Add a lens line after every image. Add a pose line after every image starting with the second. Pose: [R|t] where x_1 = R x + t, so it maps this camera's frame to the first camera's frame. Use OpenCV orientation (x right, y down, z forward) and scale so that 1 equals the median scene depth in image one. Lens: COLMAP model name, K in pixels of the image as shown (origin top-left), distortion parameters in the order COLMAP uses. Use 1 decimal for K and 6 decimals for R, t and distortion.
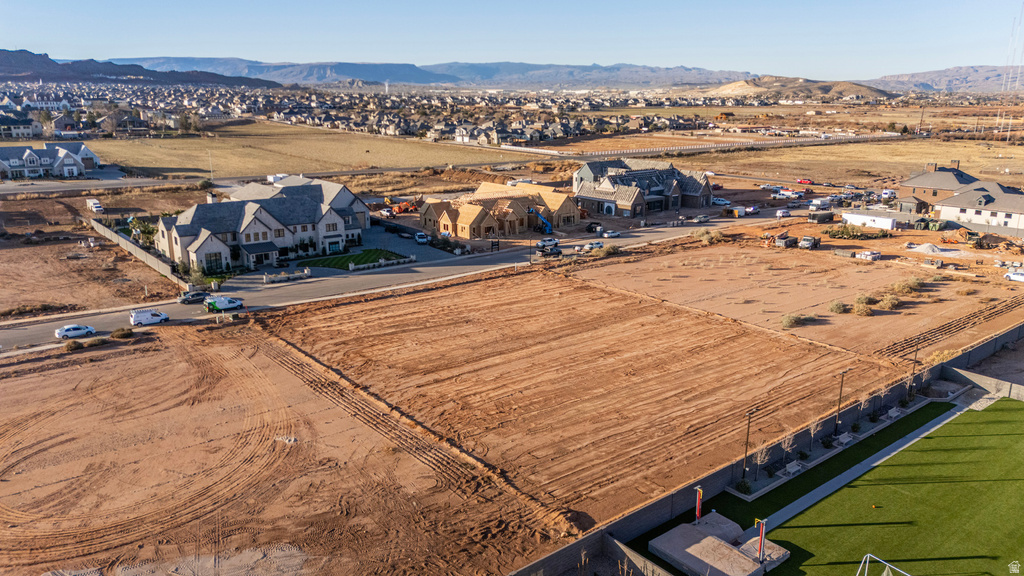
lens RADIAL K [[748.9, 0, 516.3], [0, 748.9, 272.1], [0, 0, 1]] dist [0.122429, -0.182270]
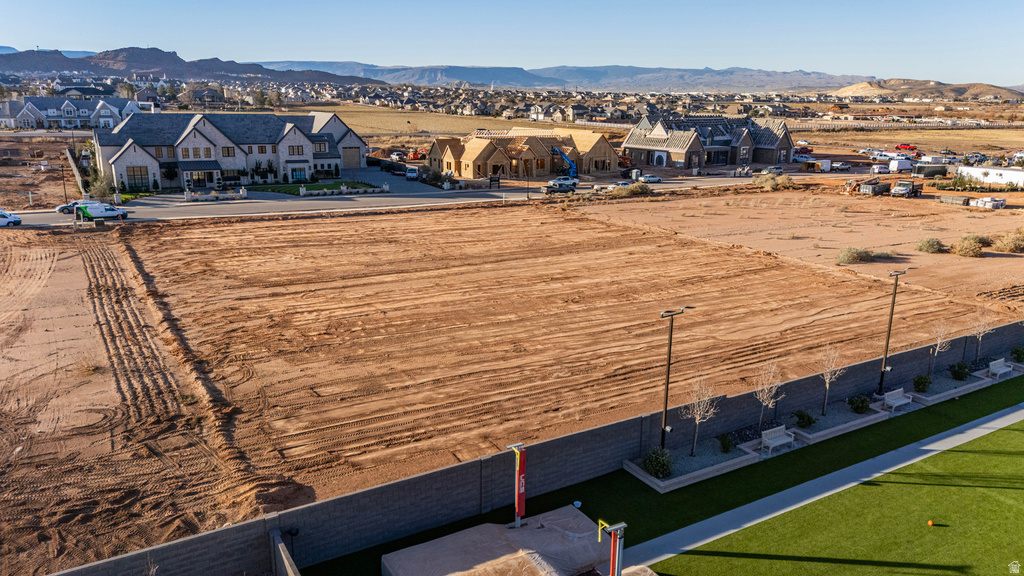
lens RADIAL K [[747.8, 0, 514.9], [0, 747.8, 287.8], [0, 0, 1]] dist [0.083937, -0.083395]
pose [[0.990281, 0.042007, -0.132589, 0.126941], [-0.039943, 0.999036, 0.018193, 0.077073], [0.133225, -0.012720, 0.991004, 0.236896]]
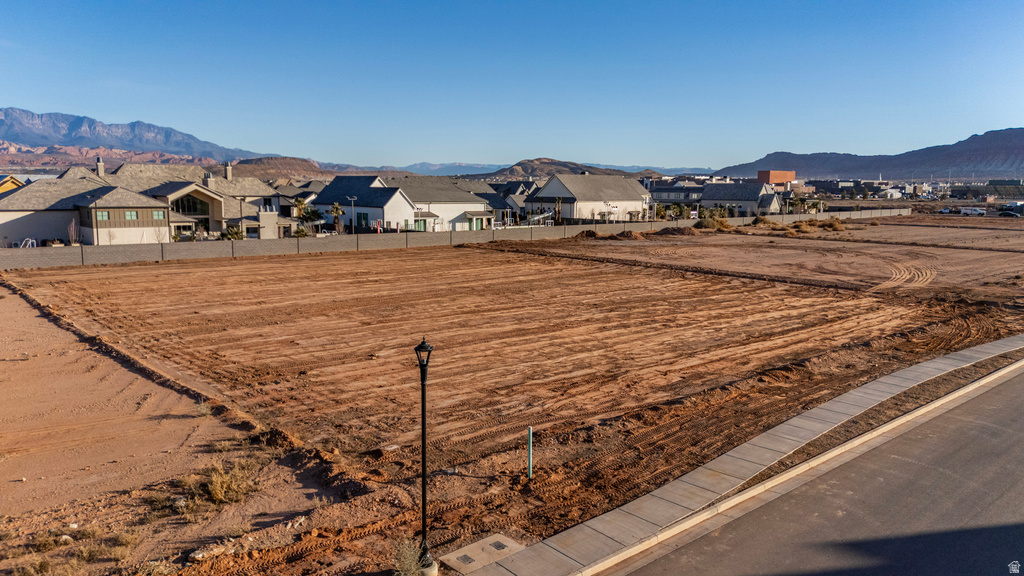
lens RADIAL K [[747.8, 0, 514.9], [0, 747.8, 287.8], [0, 0, 1]] dist [0.083937, -0.083395]
pose [[-0.999015, -0.013349, -0.042316, 0.010877], [-0.027709, 0.932540, 0.360003, -0.107742], [0.034656, 0.360821, -0.931991, 1.218225]]
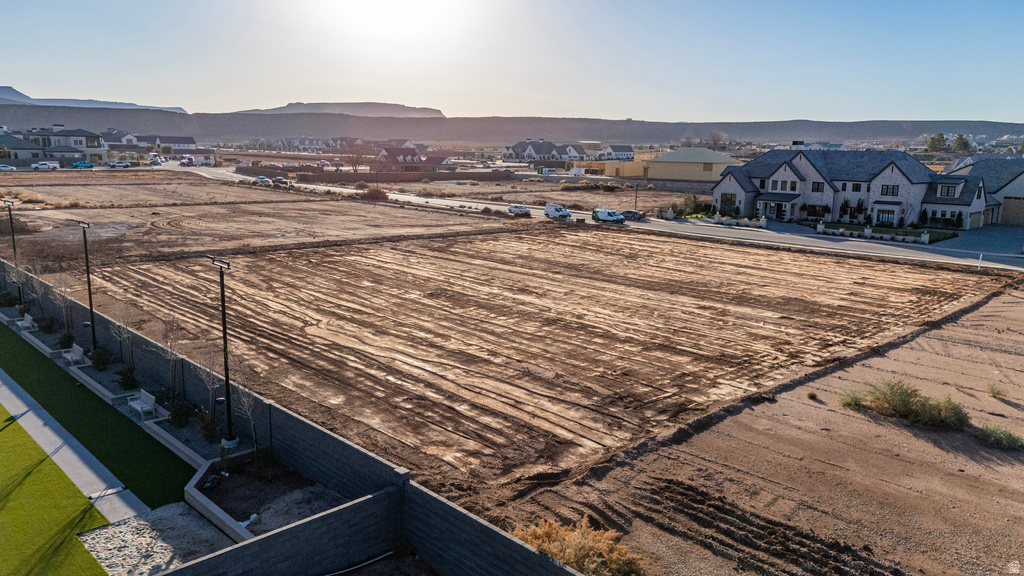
lens RADIAL K [[747.8, 0, 514.9], [0, 747.8, 287.8], [0, 0, 1]] dist [0.083937, -0.083395]
pose [[0.088286, 0.178435, -0.979983, 0.526910], [-0.248821, 0.956586, 0.151759, 0.010710], [0.964517, 0.230442, 0.128852, 0.663657]]
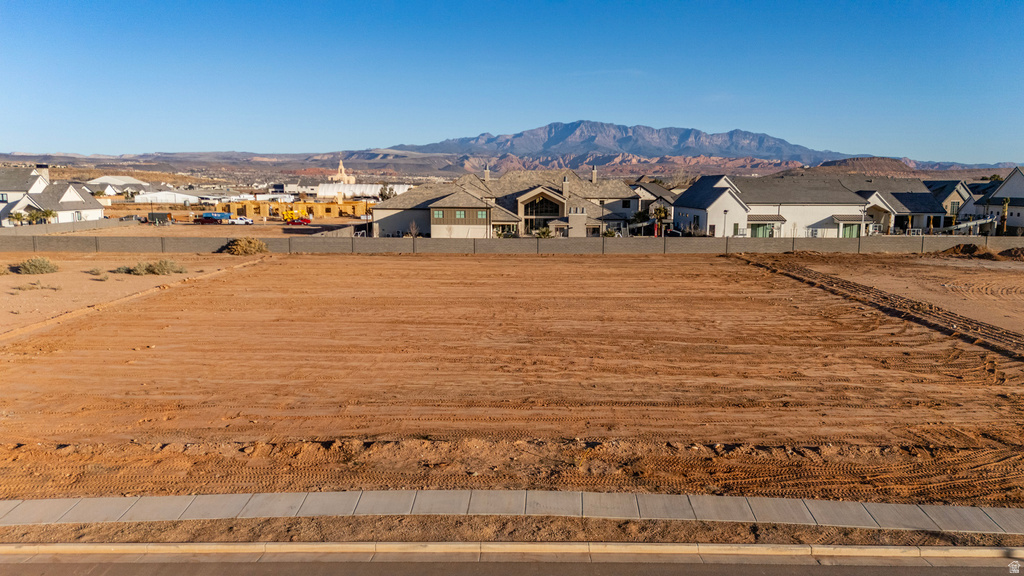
lens RADIAL K [[744.8, 0, 514.1], [0, 744.8, 285.6], [0, 0, 1]] dist [0.120470, -0.160117]
pose [[-0.768356, -0.096342, 0.632730, -0.255765], [0.138792, 0.939999, 0.311670, -0.072850], [-0.624793, 0.327291, -0.708882, 1.064665]]
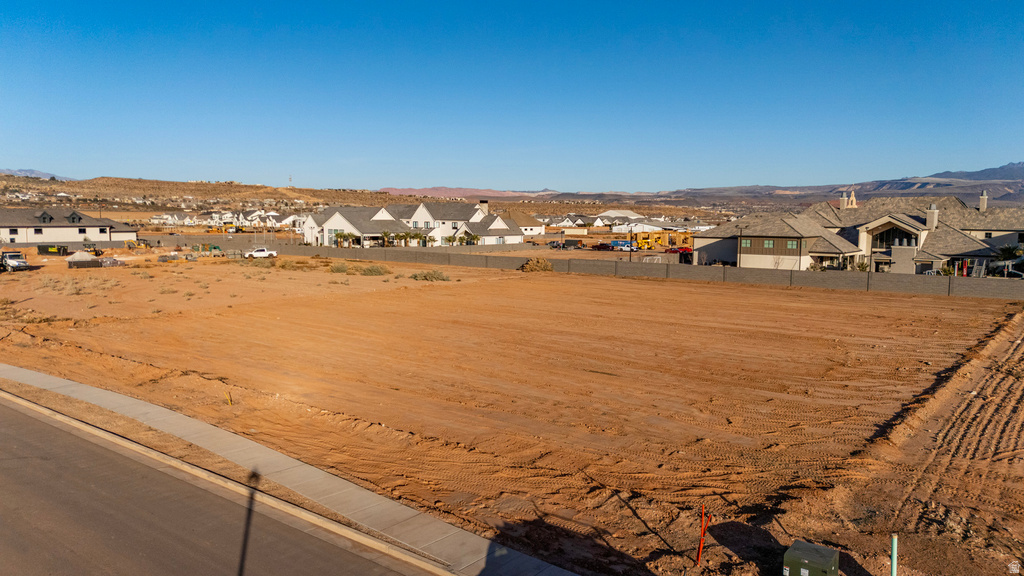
lens RADIAL K [[747.8, 0, 514.9], [0, 747.8, 287.8], [0, 0, 1]] dist [0.083937, -0.083395]
pose [[-0.214716, -0.104352, 0.971086, -0.417610], [0.218191, 0.964022, 0.151837, -0.028485], [-0.951993, 0.244484, -0.184222, 0.887061]]
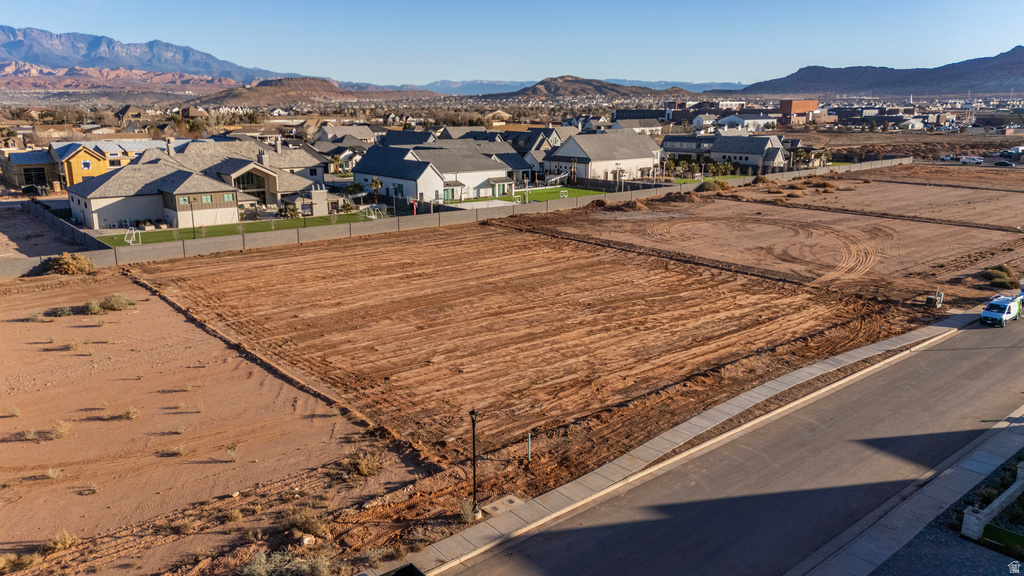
lens RADIAL K [[747.8, 0, 514.9], [0, 747.8, 287.8], [0, 0, 1]] dist [0.083937, -0.083395]
pose [[-0.999907, -0.006320, -0.012123, 0.009661], [-0.011154, 0.889889, 0.456041, -0.214705], [0.007906, 0.456134, -0.889876, 1.321326]]
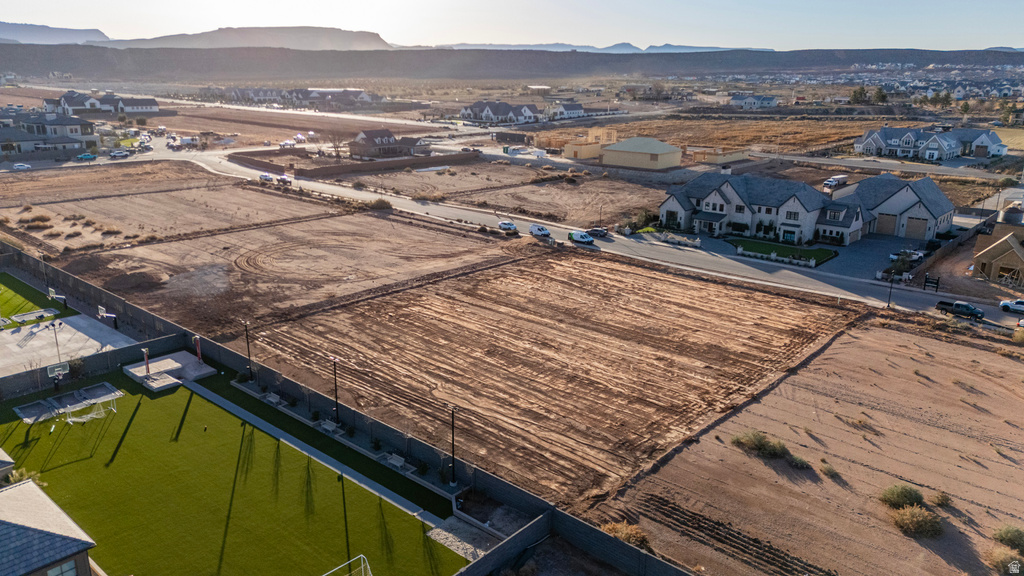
lens RADIAL K [[744.8, 0, 514.1], [0, 744.8, 285.6], [0, 0, 1]] dist [0.120470, -0.160117]
pose [[0.162380, 0.267285, -0.949838, 0.730961], [-0.239174, 0.944568, 0.224914, -0.122778], [0.957303, 0.190655, 0.217306, 0.537242]]
